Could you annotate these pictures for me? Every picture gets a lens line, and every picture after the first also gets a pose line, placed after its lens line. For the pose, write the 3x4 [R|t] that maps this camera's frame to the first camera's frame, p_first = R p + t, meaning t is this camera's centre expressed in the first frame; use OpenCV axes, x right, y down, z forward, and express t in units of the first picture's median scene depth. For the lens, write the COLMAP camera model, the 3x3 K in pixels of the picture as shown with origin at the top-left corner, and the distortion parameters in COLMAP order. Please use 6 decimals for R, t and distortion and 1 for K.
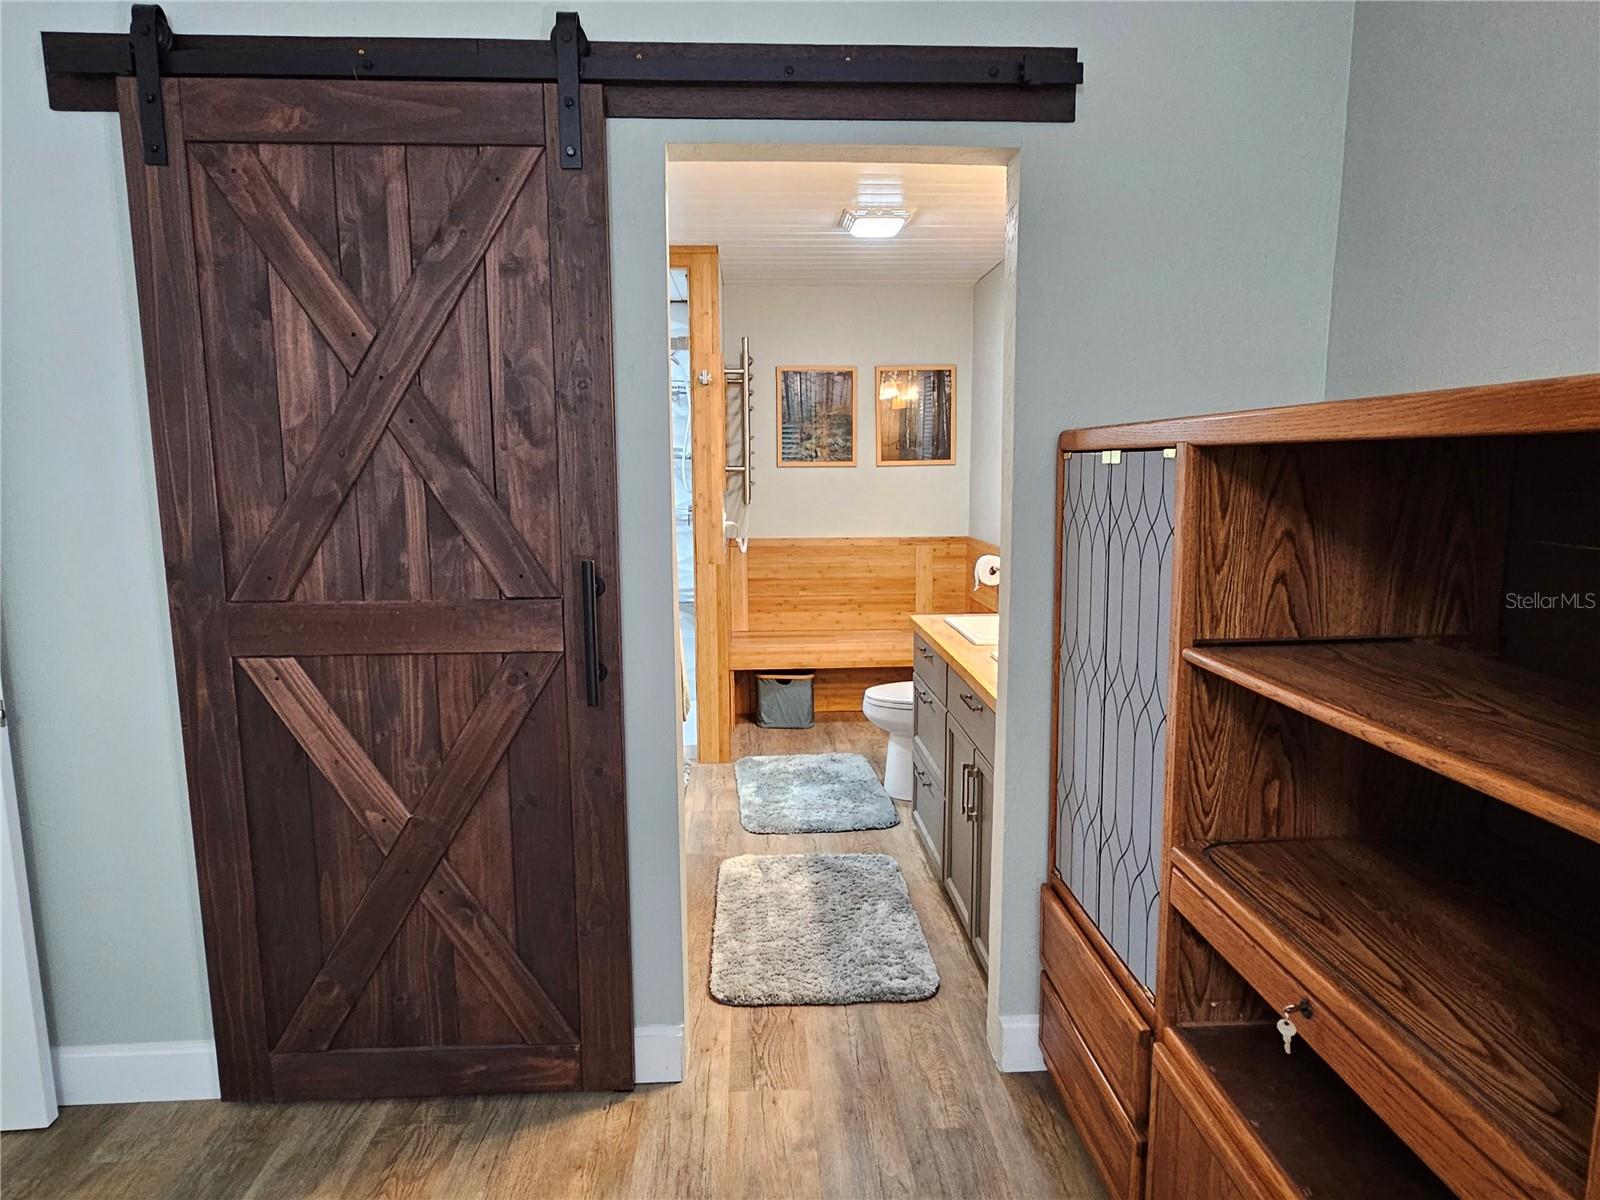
lens RADIAL K [[941.5, 0, 801.4], [0, 941.5, 596.0], [0, 0, 1]] dist [0.000913, -0.002242]
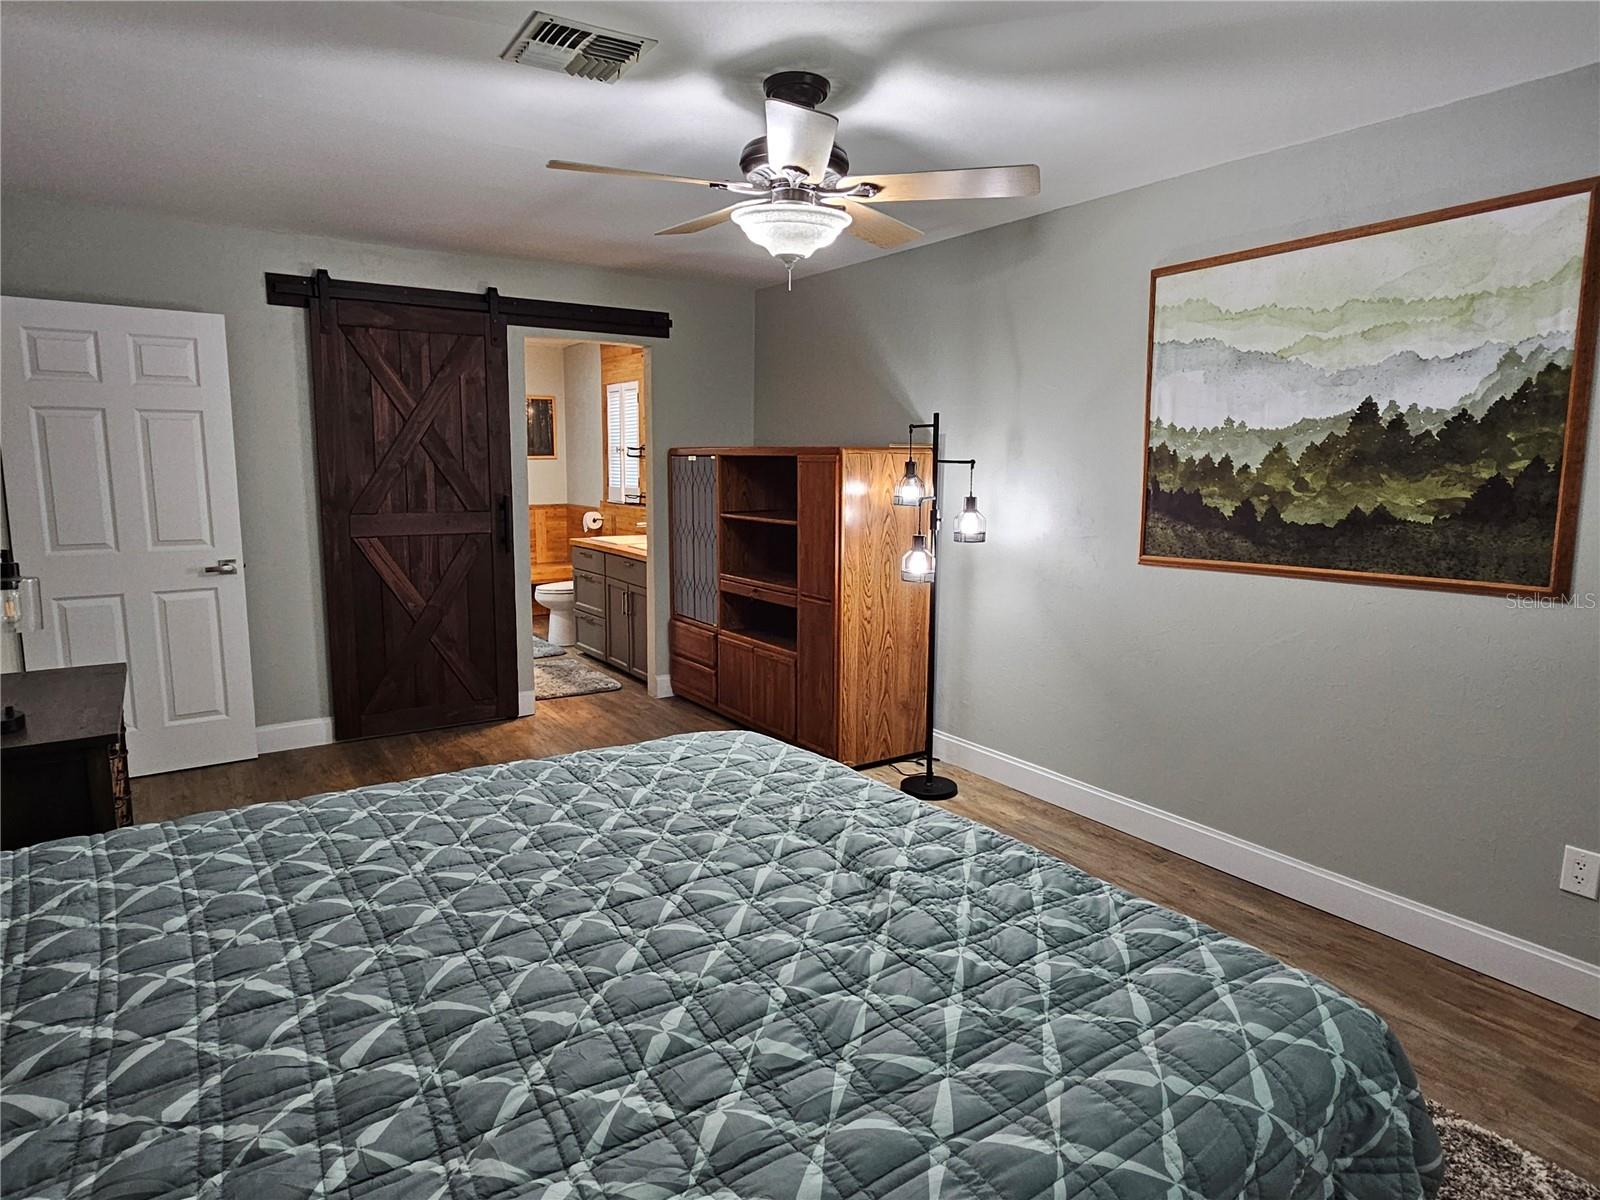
lens RADIAL K [[941.5, 0, 800.1], [0, 941.5, 606.4], [0, 0, 1]] dist [0.000913, -0.002242]
pose [[0.859336, -0.066564, 0.507061, -0.871446], [0.057905, 0.997781, 0.032850, 0.231613], [-0.508123, 0.001132, 0.861284, -1.659337]]
